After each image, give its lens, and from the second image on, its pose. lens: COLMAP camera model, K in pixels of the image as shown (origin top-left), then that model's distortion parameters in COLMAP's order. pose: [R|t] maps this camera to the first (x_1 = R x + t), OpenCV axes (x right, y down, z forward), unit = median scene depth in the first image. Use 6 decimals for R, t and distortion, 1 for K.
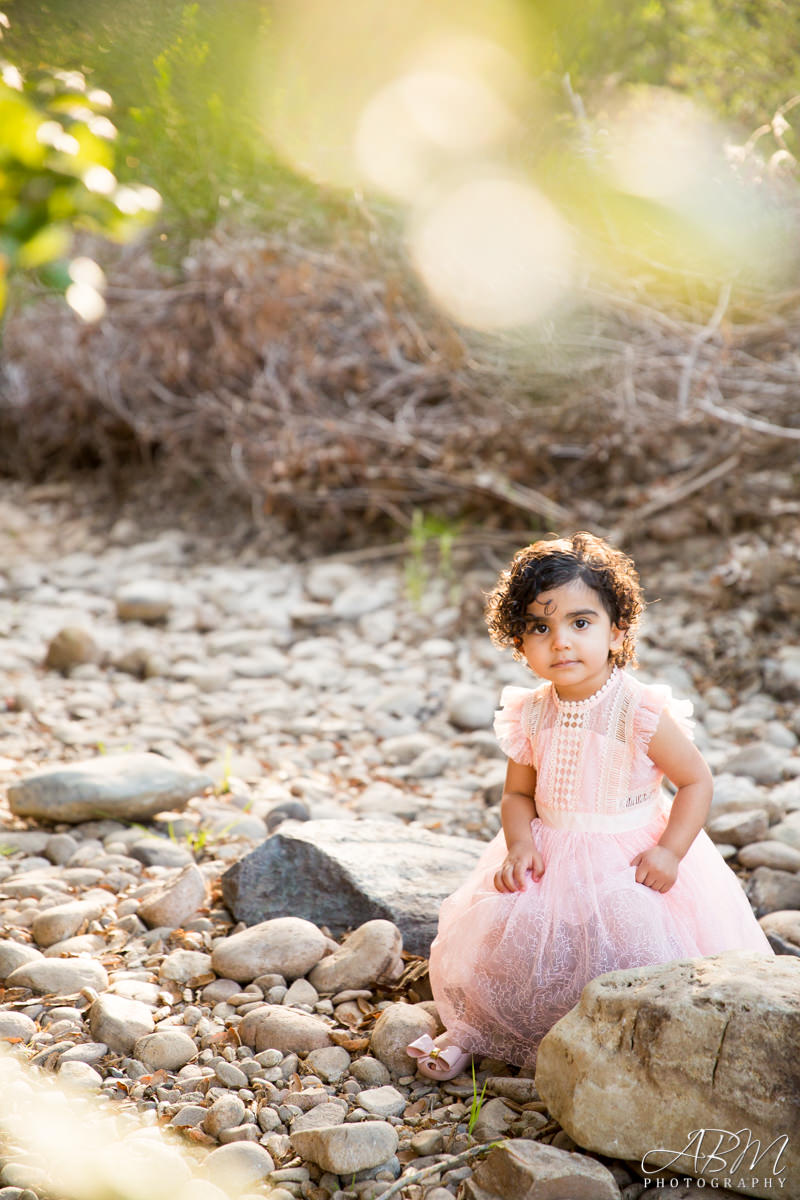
lens RADIAL K [[2349.5, 0, 407.3], [0, 2349.5, 601.5], [0, 0, 1]] dist [0.194470, 0.000000]
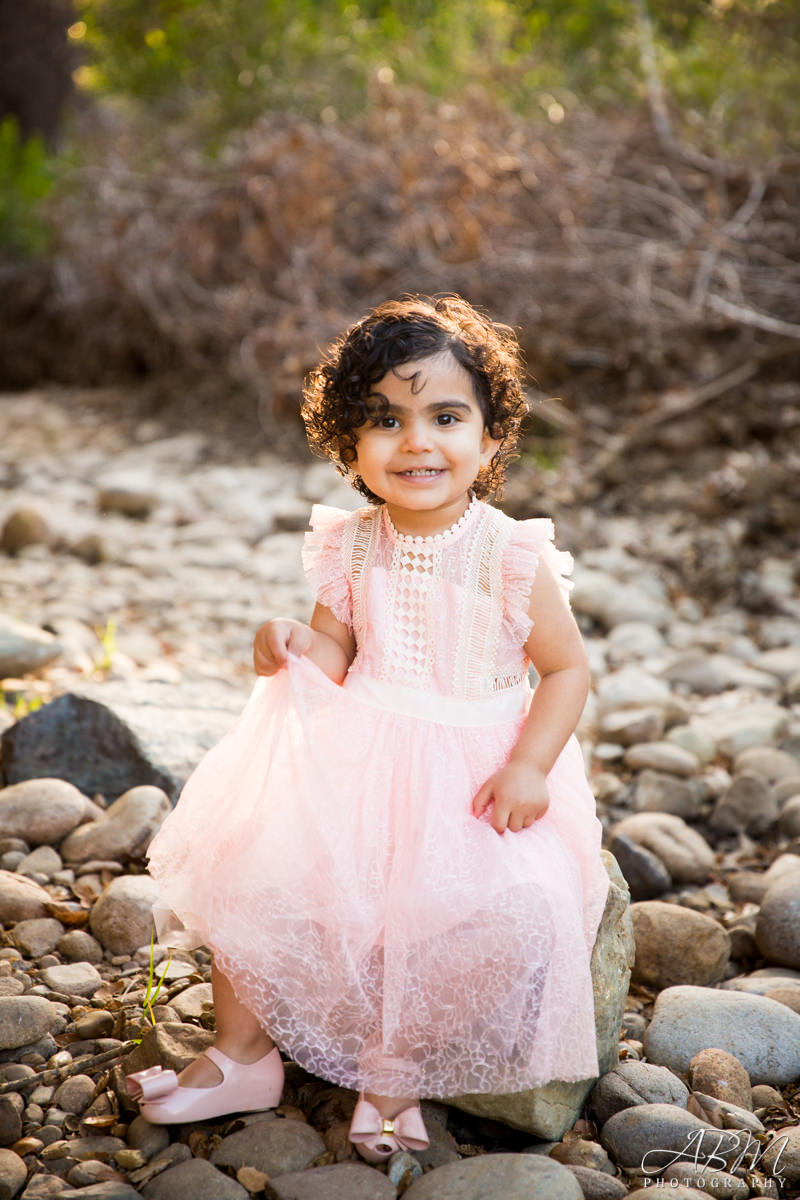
lens RADIAL K [[2349.5, 0, 391.0], [0, 2349.5, 598.5], [0, 0, 1]] dist [0.194470, 0.000000]
pose [[0.996468, 0.052472, -0.065565, 0.075069], [-0.051350, 0.998506, 0.018682, 0.024783], [0.066447, -0.015249, 0.997673, 0.073441]]
